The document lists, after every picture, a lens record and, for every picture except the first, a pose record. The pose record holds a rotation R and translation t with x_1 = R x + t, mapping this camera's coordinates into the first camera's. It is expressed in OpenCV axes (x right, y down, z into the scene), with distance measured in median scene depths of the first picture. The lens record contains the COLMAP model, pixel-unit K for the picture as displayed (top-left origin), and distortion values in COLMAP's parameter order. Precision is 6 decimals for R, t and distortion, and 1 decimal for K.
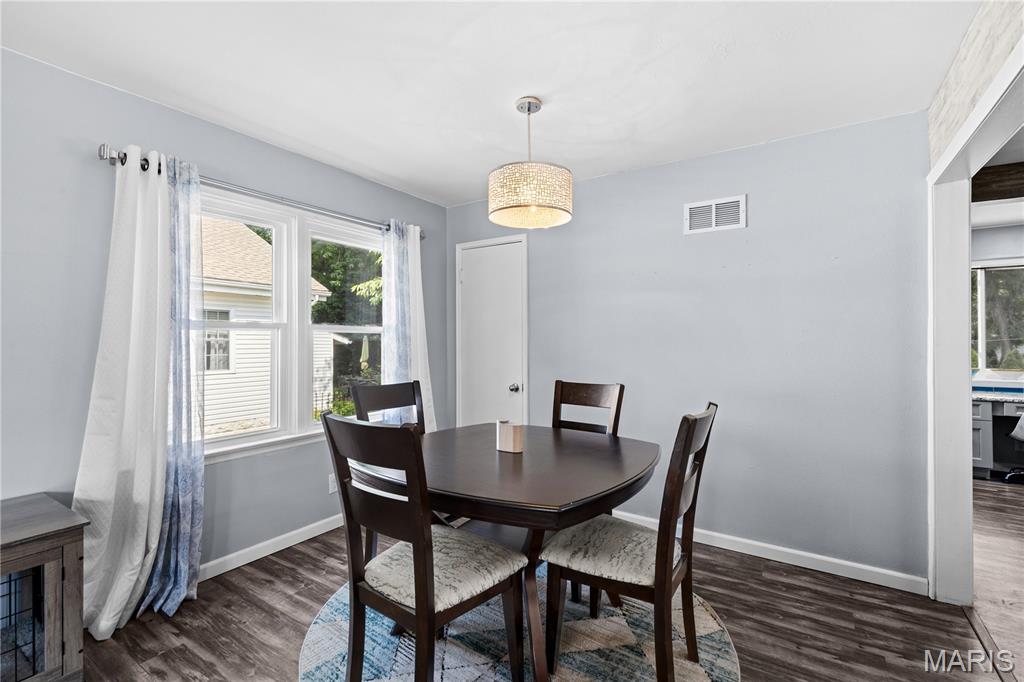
lens RADIAL K [[474.2, 0, 512.0], [0, 474.2, 341.0], [0, 0, 1]] dist [0.004502, 0.000064]
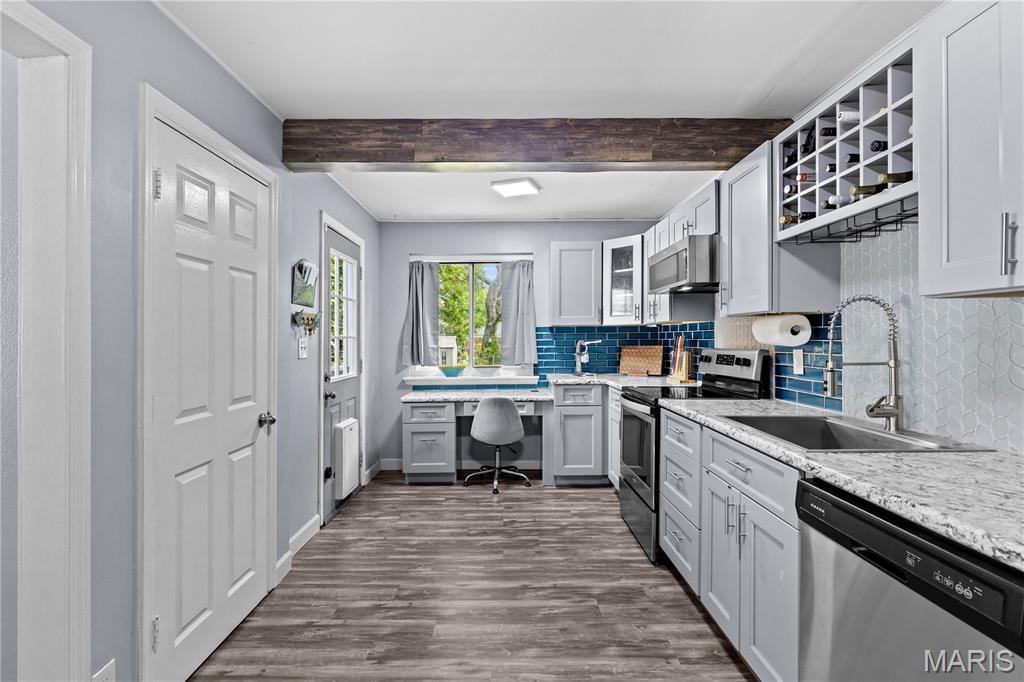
lens RADIAL K [[487.5, 0, 512.0], [0, 487.5, 341.0], [0, 0, 1]] dist [0.001373, 0.000960]
pose [[0.840579, -0.009461, 0.541606, 1.031725], [0.005719, 0.999947, 0.008591, -0.002832], [-0.541659, -0.004123, 0.840588, 0.220162]]
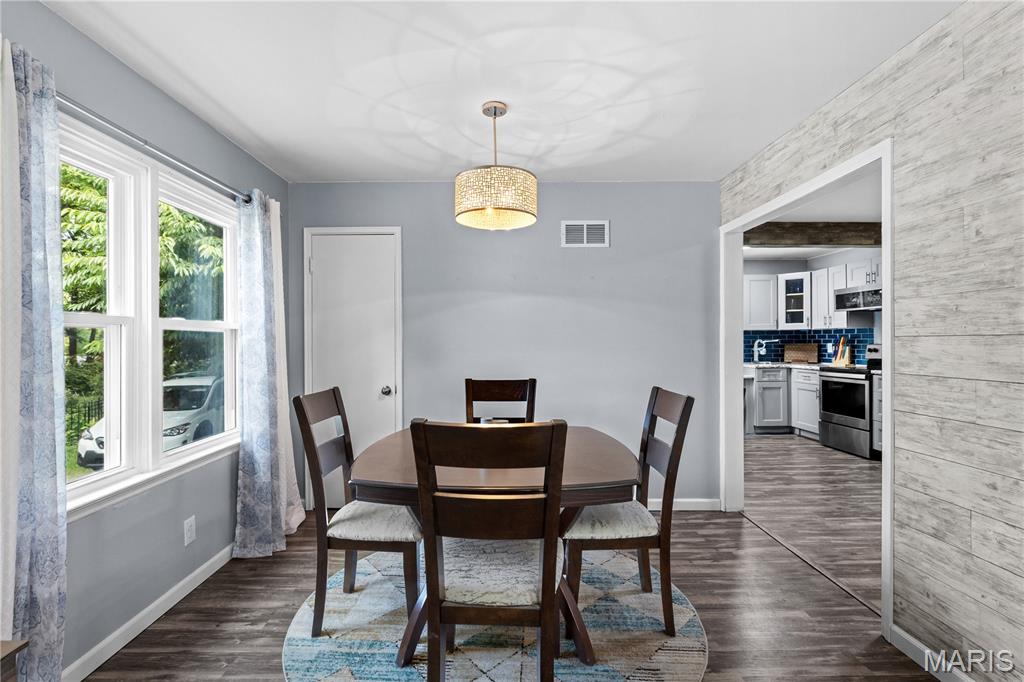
lens RADIAL K [[487.5, 0, 512.0], [0, 487.5, 341.0], [0, 0, 1]] dist [0.001373, 0.000960]
pose [[0.831031, -0.007312, 0.556177, -0.511741], [0.006152, 0.999973, 0.003955, -0.000965], [-0.556191, 0.000135, 0.831054, 0.101336]]
